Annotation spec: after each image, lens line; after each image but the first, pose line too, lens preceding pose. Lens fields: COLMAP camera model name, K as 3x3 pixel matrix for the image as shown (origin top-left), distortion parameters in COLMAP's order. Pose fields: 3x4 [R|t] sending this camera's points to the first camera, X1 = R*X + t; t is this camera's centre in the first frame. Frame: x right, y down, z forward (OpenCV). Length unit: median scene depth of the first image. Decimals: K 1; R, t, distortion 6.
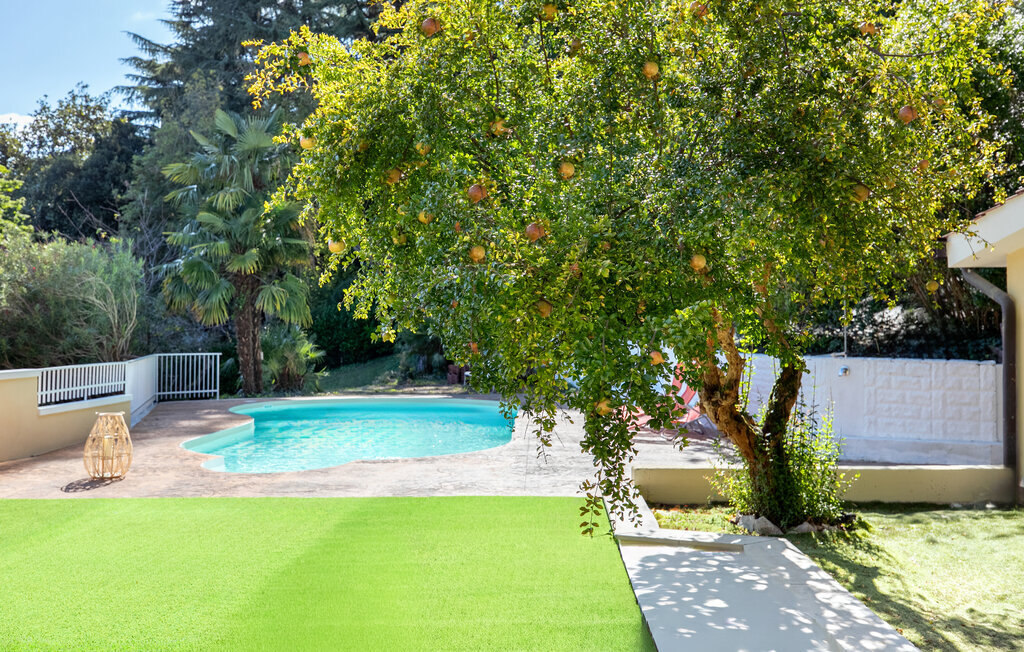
lens RADIAL K [[1006.9, 0, 512.0], [0, 1006.9, 326.0], [0, 0, 1]] dist [-0.013483, 0.011042]
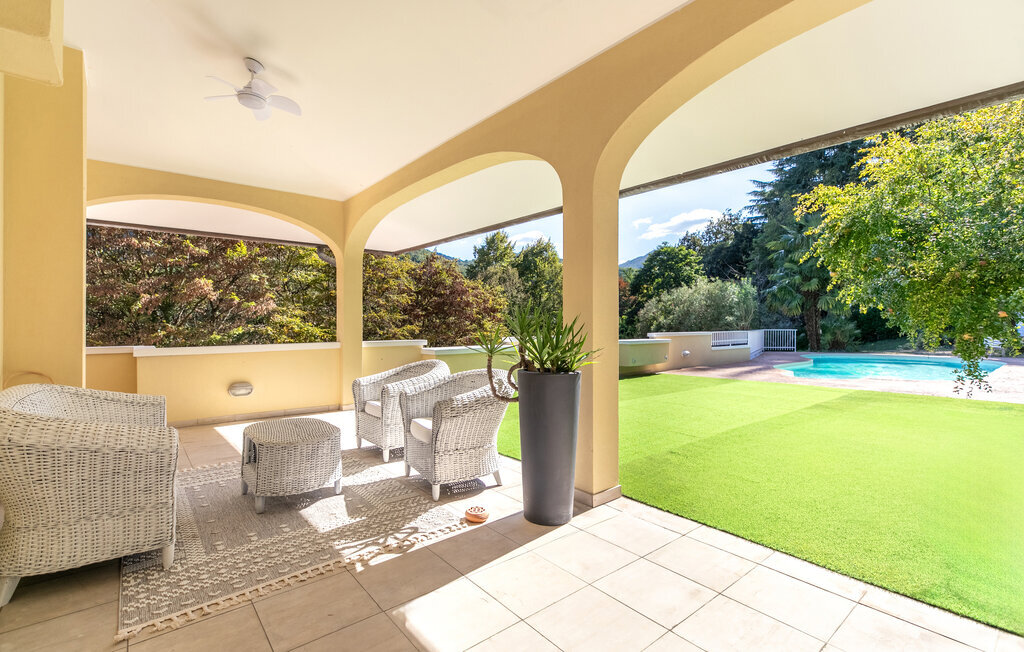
lens RADIAL K [[466.5, 0, 512.0], [0, 466.5, 326.0], [0, 0, 1]] dist [0.000708, 0.009634]
pose [[0.667544, -0.001493, -0.744569, 0.031396], [0.009208, 0.999938, 0.006250, 0.006718], [0.744513, -0.011028, 0.667516, -0.071466]]
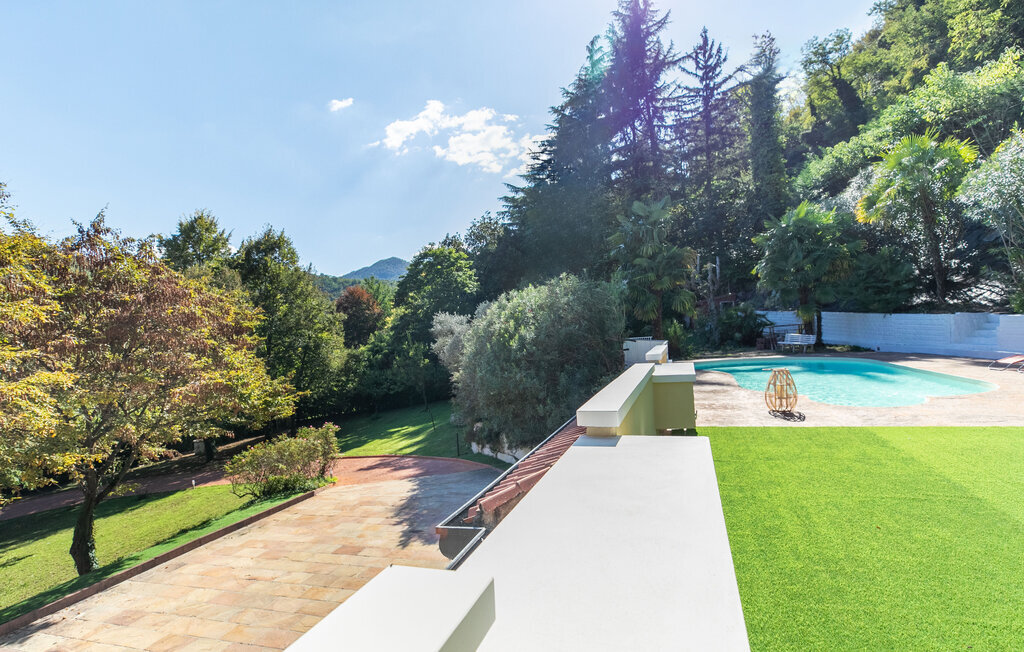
lens RADIAL K [[509.9, 0, 512.0], [0, 509.9, 326.0], [0, 0, 1]] dist [-0.001590, 0.009032]
pose [[0.956852, -0.063089, -0.283644, -0.235508], [0.063309, 0.997959, -0.008398, 0.000306], [0.283595, -0.009921, 0.958893, 0.063601]]
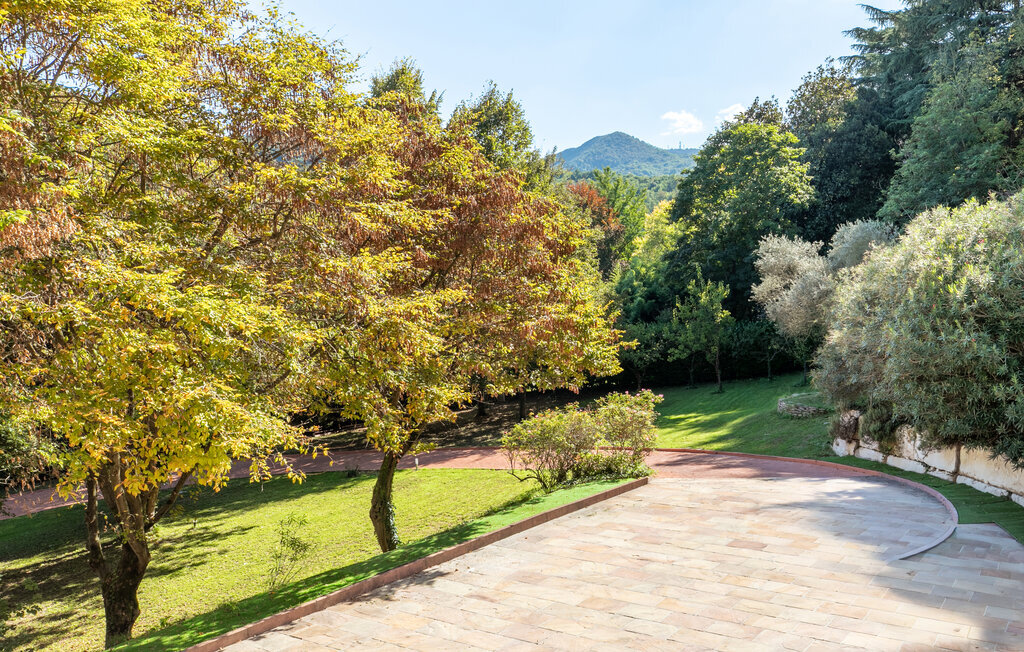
lens RADIAL K [[889.6, 0, 616.4], [0, 889.6, 388.4], [0, 0, 1]] dist [0.010337, 0.006870]
pose [[0.877600, 0.053070, -0.476448, -0.305926], [0.009733, 0.991676, 0.128388, -0.000245], [0.479296, -0.117311, 0.869778, -0.103619]]
